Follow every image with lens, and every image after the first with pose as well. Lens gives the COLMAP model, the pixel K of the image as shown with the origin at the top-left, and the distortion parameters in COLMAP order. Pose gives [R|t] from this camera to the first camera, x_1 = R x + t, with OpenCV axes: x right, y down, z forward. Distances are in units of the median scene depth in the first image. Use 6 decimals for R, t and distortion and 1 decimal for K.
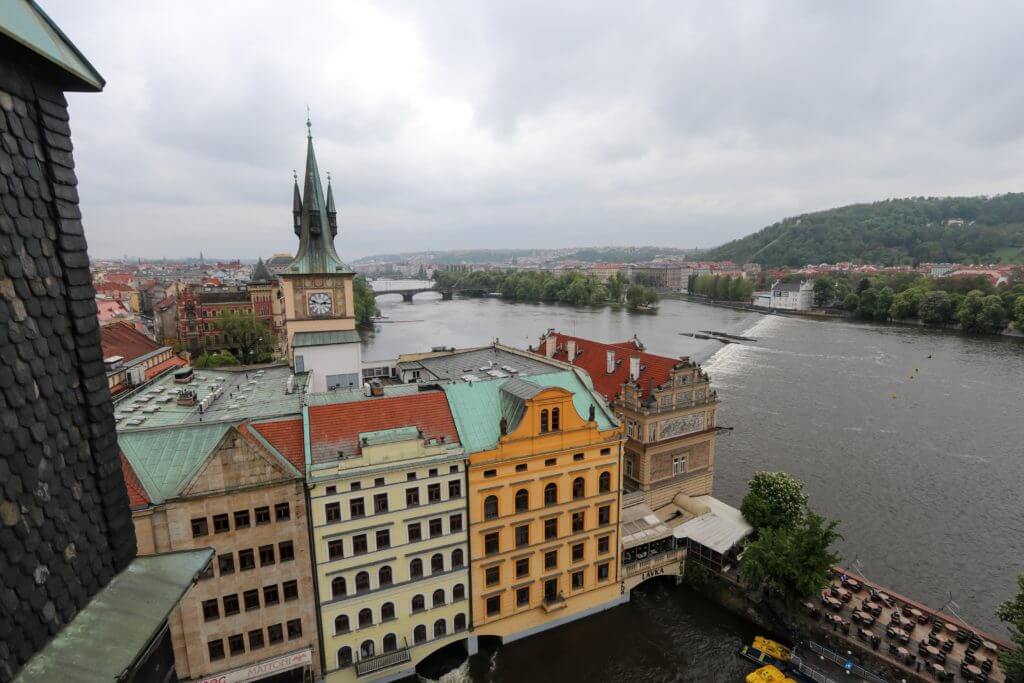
lens RADIAL K [[489.3, 0, 512.0], [0, 489.3, 341.5], [0, 0, 1]] dist [0.000040, -0.000001]
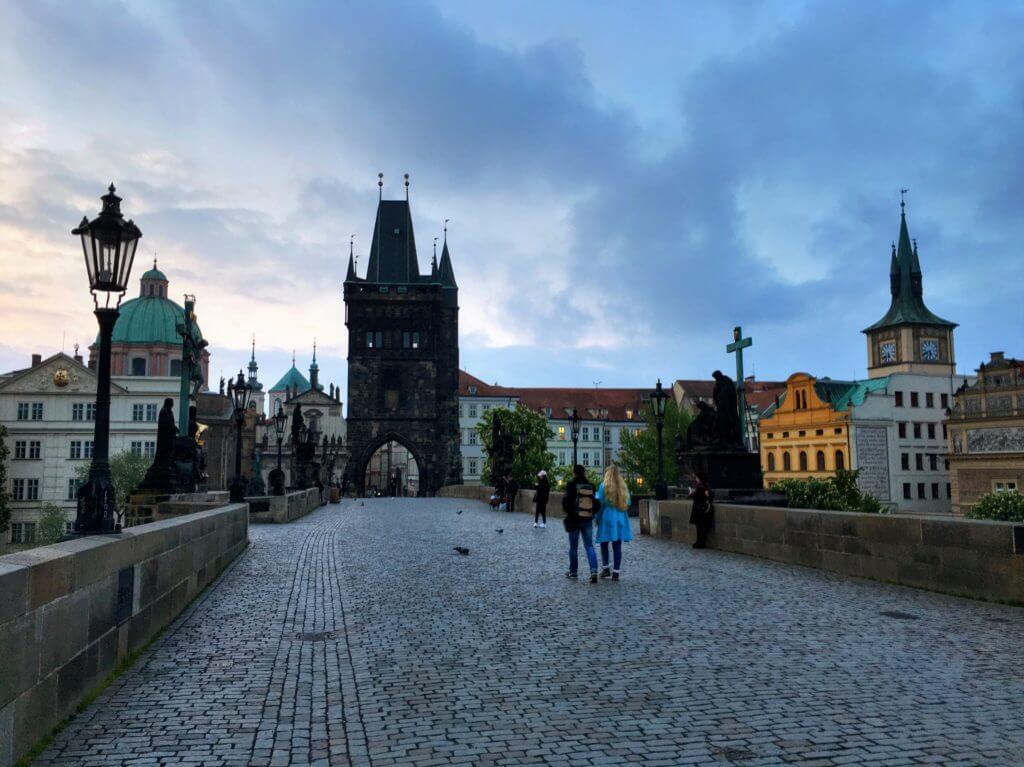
lens RADIAL K [[804.5, 0, 512.0], [0, 804.5, 383.5], [0, 0, 1]] dist [0.000146, 0.000043]
pose [[-0.053535, -0.085564, -0.994893, 2.132794], [-0.150172, 0.985681, -0.076691, 0.378654], [0.987209, 0.145300, -0.065618, 0.363885]]
